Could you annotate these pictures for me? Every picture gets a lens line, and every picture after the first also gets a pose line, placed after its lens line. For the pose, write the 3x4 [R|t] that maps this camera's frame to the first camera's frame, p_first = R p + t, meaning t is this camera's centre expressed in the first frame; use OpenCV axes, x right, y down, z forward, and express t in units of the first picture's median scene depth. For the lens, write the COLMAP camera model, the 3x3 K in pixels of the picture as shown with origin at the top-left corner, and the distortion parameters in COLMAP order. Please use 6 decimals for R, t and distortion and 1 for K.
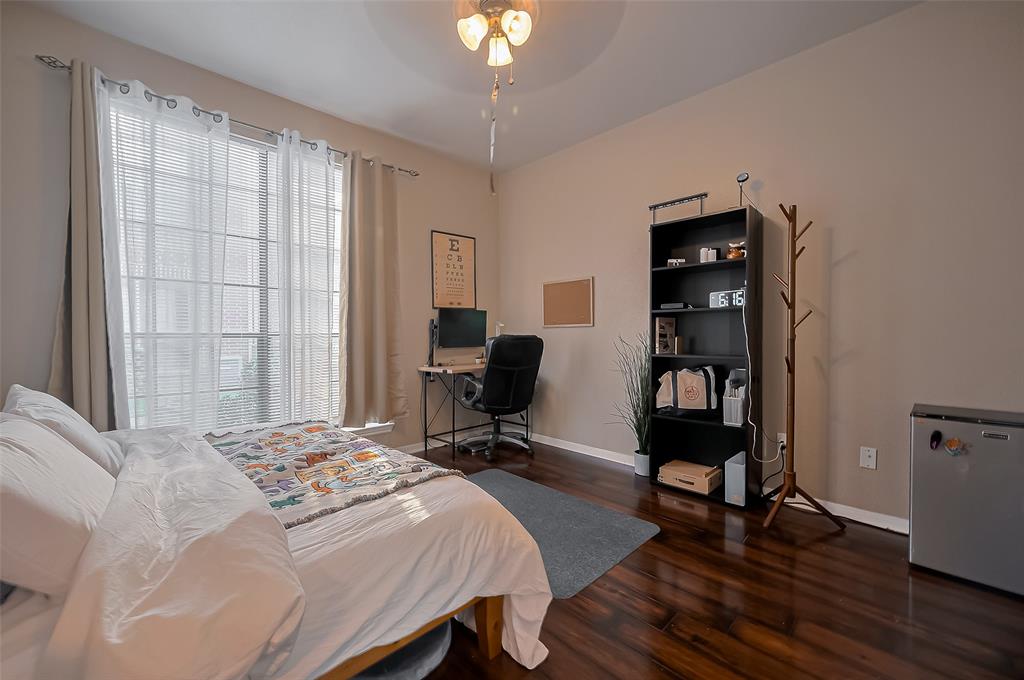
lens RADIAL K [[412.5, 0, 516.3], [0, 412.5, 337.4], [0, 0, 1]] dist [-0.000297, -0.000451]
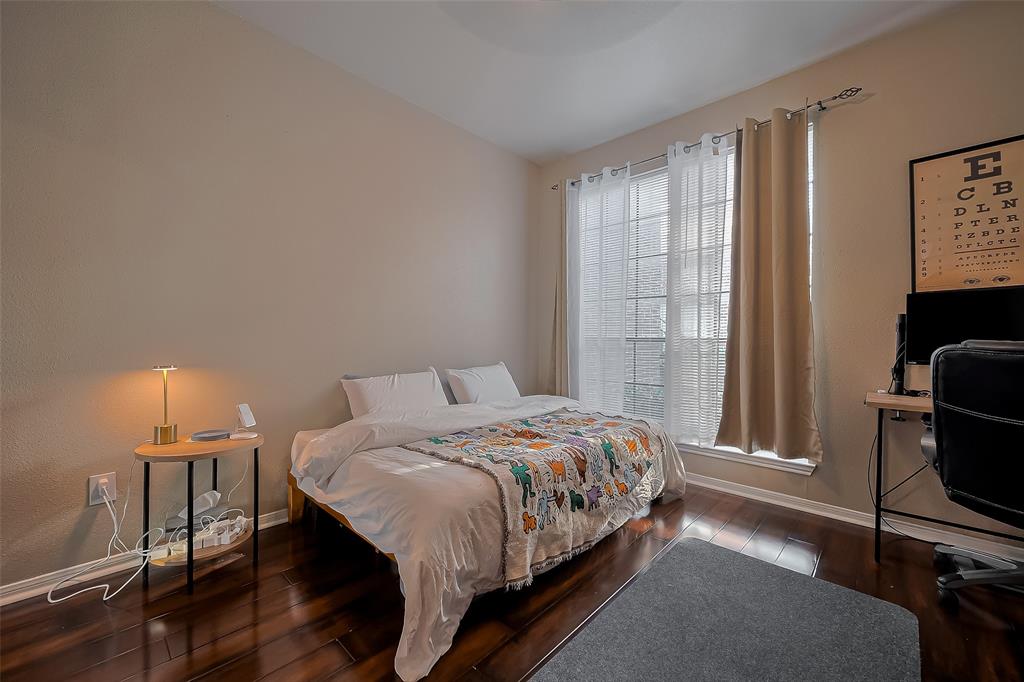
lens RADIAL K [[407.1, 0, 516.2], [0, 407.1, 339.7], [0, 0, 1]] dist [0.002206, -0.000356]
pose [[0.024576, 0.005061, -0.999685, 0.518324], [-0.012949, 0.999905, 0.004744, -0.005837], [0.999614, 0.012829, 0.024640, 0.623338]]
